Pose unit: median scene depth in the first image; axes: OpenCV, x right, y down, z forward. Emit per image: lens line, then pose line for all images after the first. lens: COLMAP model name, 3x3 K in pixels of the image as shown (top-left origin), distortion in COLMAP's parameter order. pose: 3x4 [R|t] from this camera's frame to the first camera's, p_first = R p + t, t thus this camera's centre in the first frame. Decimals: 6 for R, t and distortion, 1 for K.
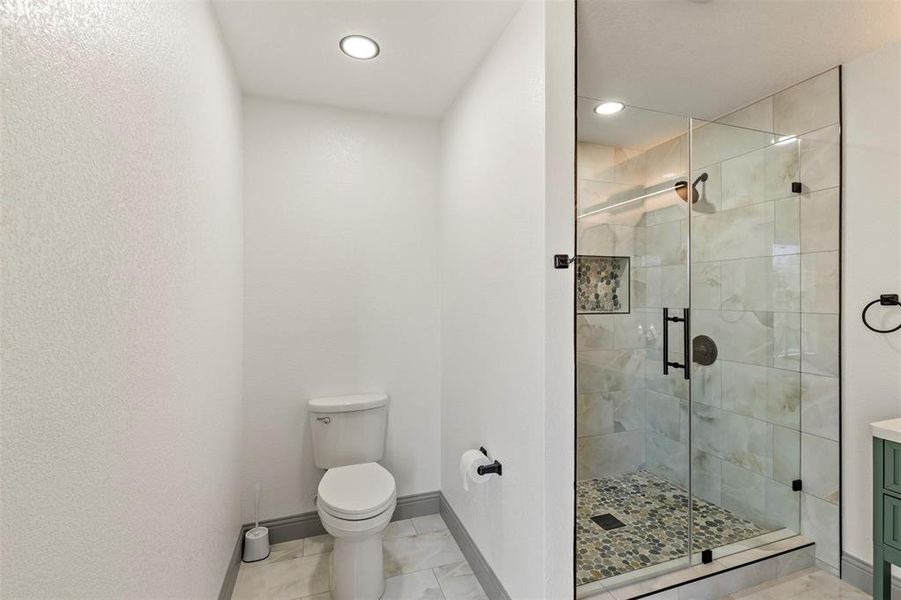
lens RADIAL K [[405.2, 0, 452.2], [0, 405.2, 294.2], [0, 0, 1]] dist [-0.000951, -0.000553]
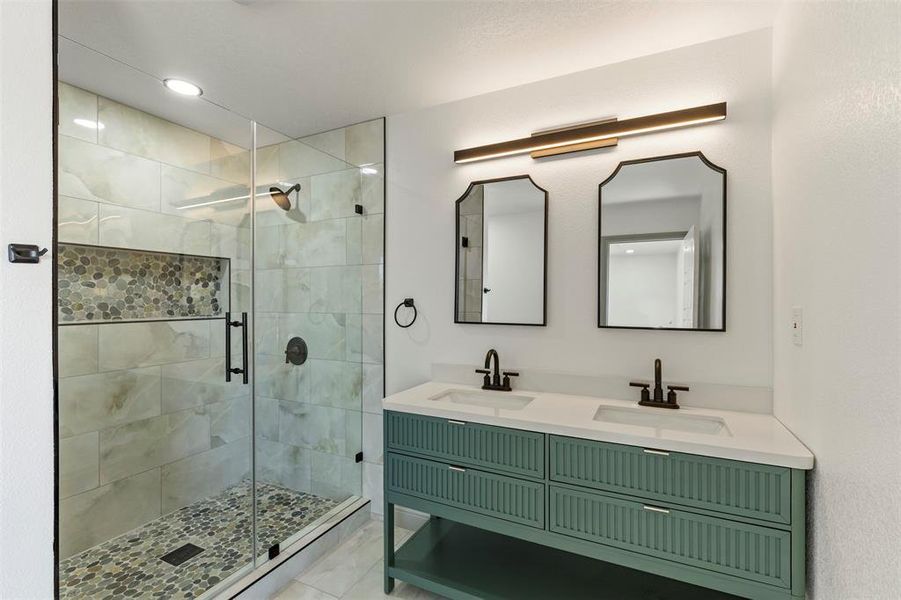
lens RADIAL K [[407.2, 0, 450.5], [0, 407.2, 300.0], [0, 0, 1]] dist [-0.000096, -0.000208]
pose [[0.712524, -0.001059, 0.701647, 0.167904], [-0.002984, 0.999985, 0.004540, -0.001103], [-0.701642, -0.005329, 0.712510, -0.042535]]
